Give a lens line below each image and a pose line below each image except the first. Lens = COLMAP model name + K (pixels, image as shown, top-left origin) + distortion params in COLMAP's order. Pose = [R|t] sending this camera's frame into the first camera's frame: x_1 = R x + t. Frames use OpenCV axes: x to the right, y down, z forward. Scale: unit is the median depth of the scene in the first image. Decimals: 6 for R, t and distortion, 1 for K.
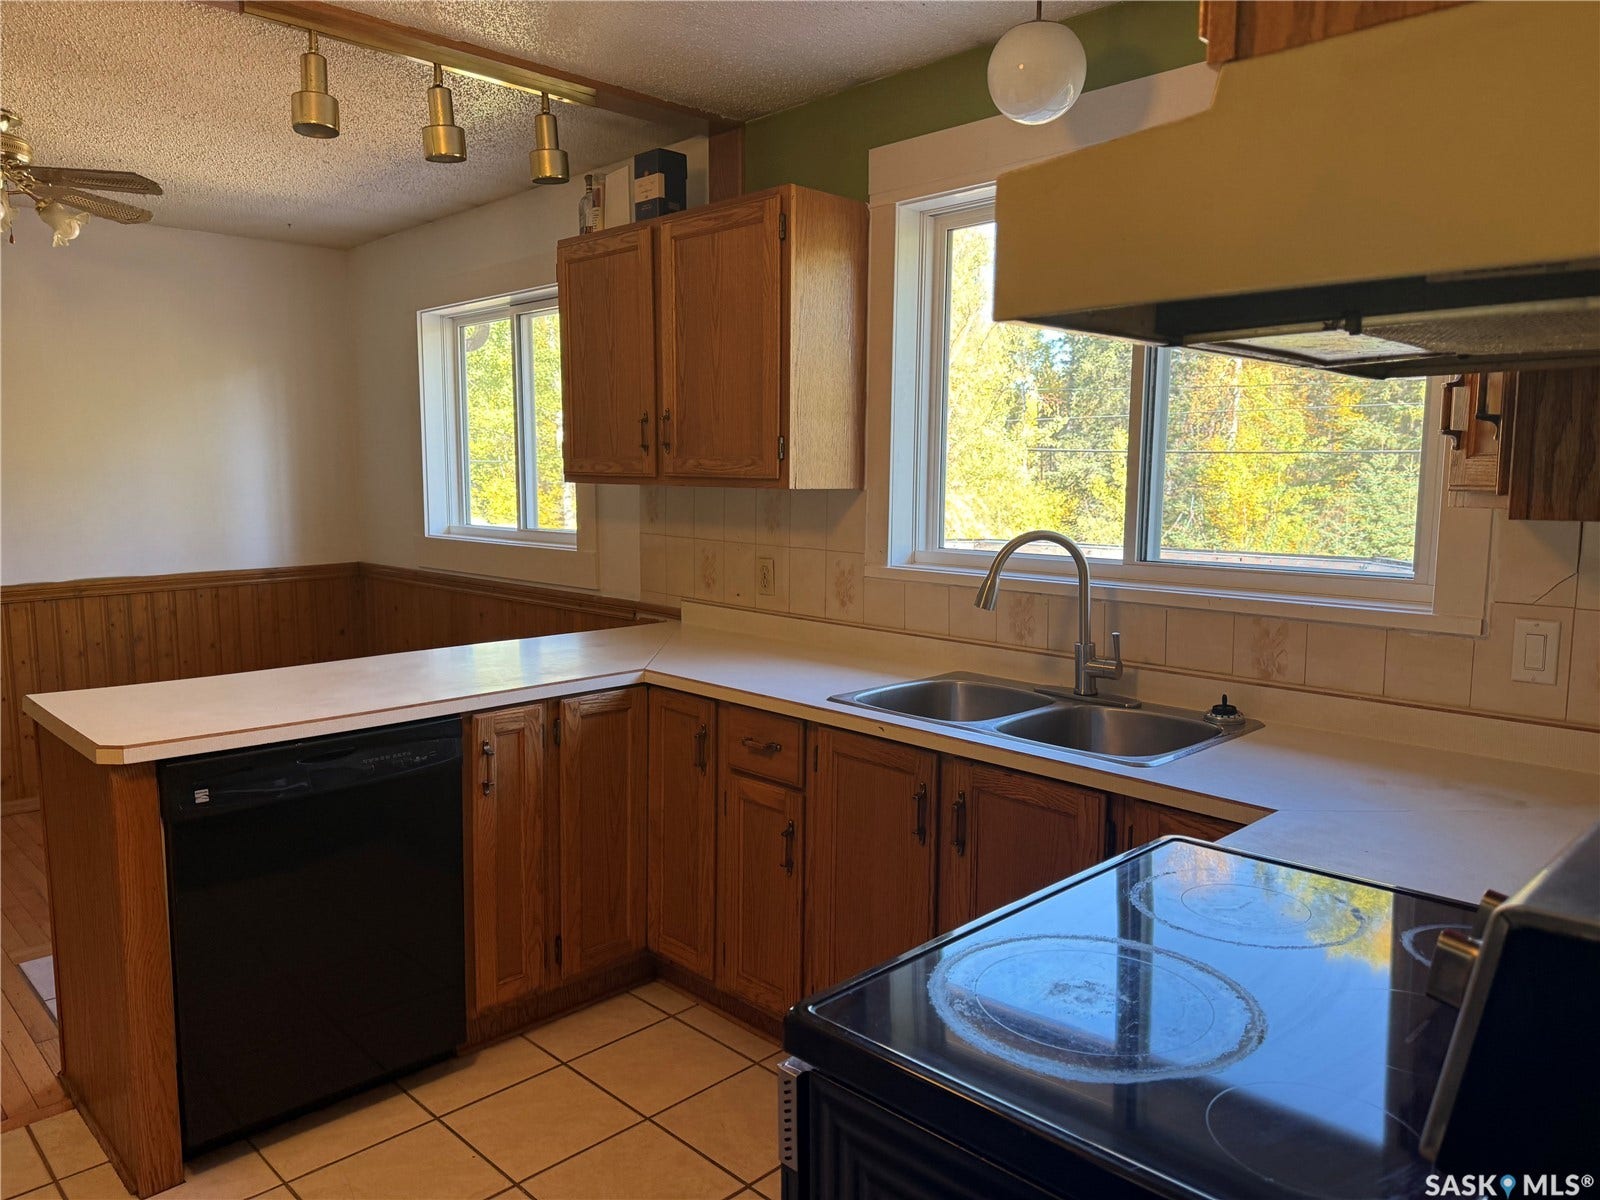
lens RADIAL K [[1126.5, 0, 793.4], [0, 1126.5, 602.9], [0, 0, 1]] dist [0.044556, -0.048442]
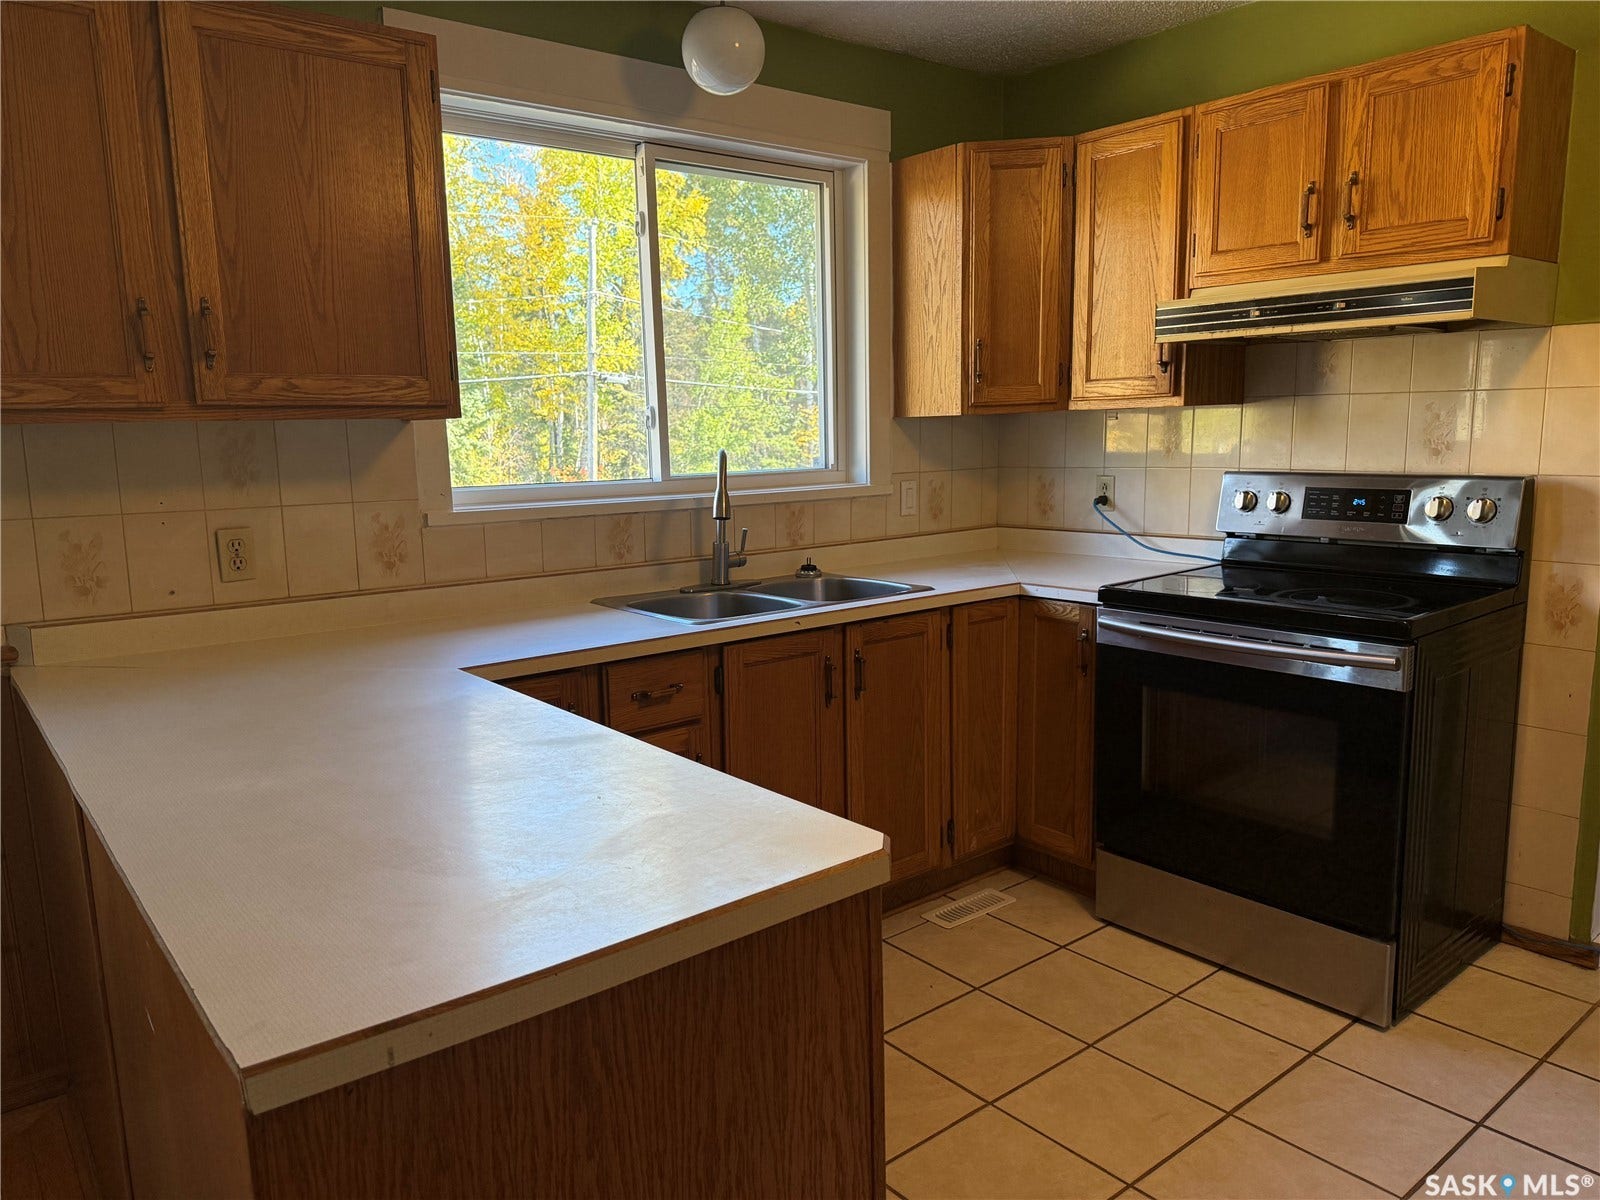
lens RADIAL K [[1126.5, 0, 799.7], [0, 1126.5, 622.1], [0, 0, 1]] dist [0.044556, -0.048442]
pose [[0.092021, -0.177827, 0.979750, -0.845164], [0.139858, 0.976479, 0.164098, -0.060604], [-0.985886, 0.121925, 0.114727, 0.714415]]
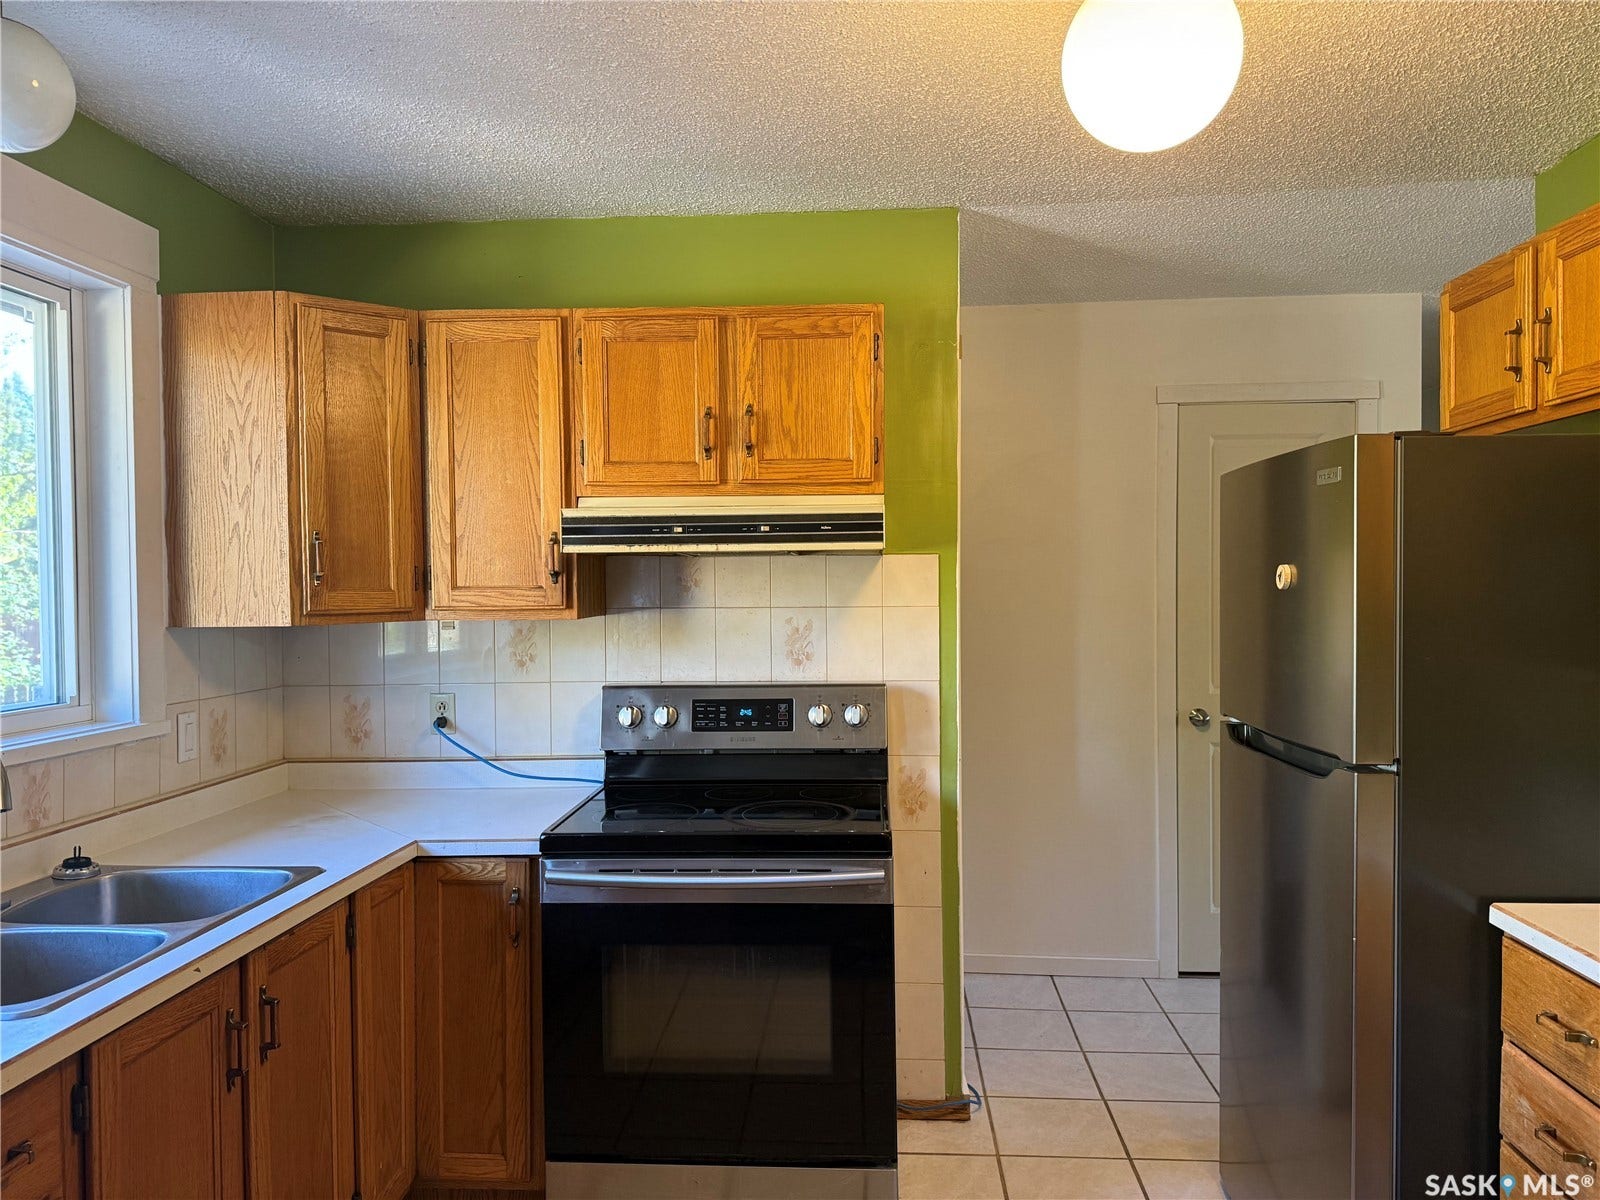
lens RADIAL K [[1126.5, 0, 798.2], [0, 1126.5, 607.1], [0, 0, 1]] dist [0.044556, -0.048442]
pose [[-0.667304, -0.011841, 0.744691, -0.577918], [0.094607, 0.990426, 0.100524, -0.124140], [-0.738752, 0.137533, -0.659796, 0.956989]]
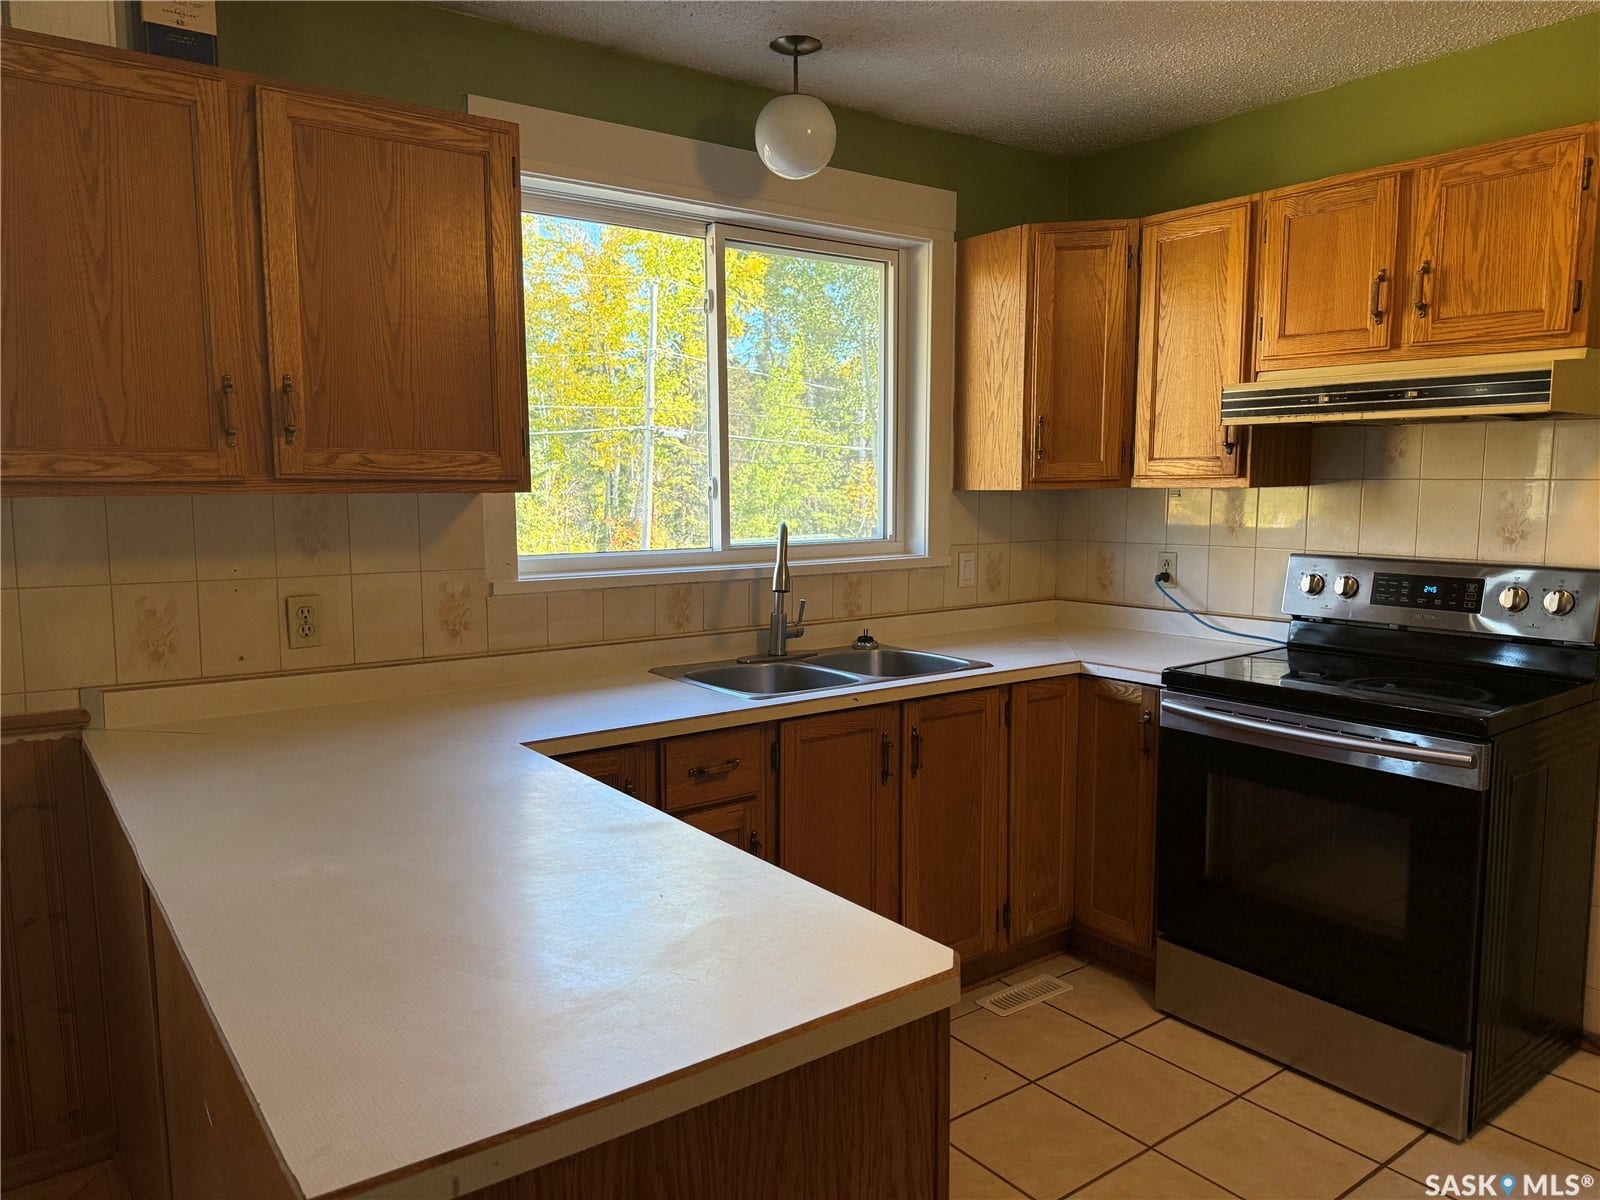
lens RADIAL K [[1126.5, 0, 808.9], [0, 1126.5, 622.4], [0, 0, 1]] dist [0.044556, -0.048442]
pose [[0.128844, -0.130579, 0.983030, -0.839873], [0.121664, 0.985885, 0.115012, -0.081371], [-0.984173, 0.104780, 0.142912, 0.721977]]
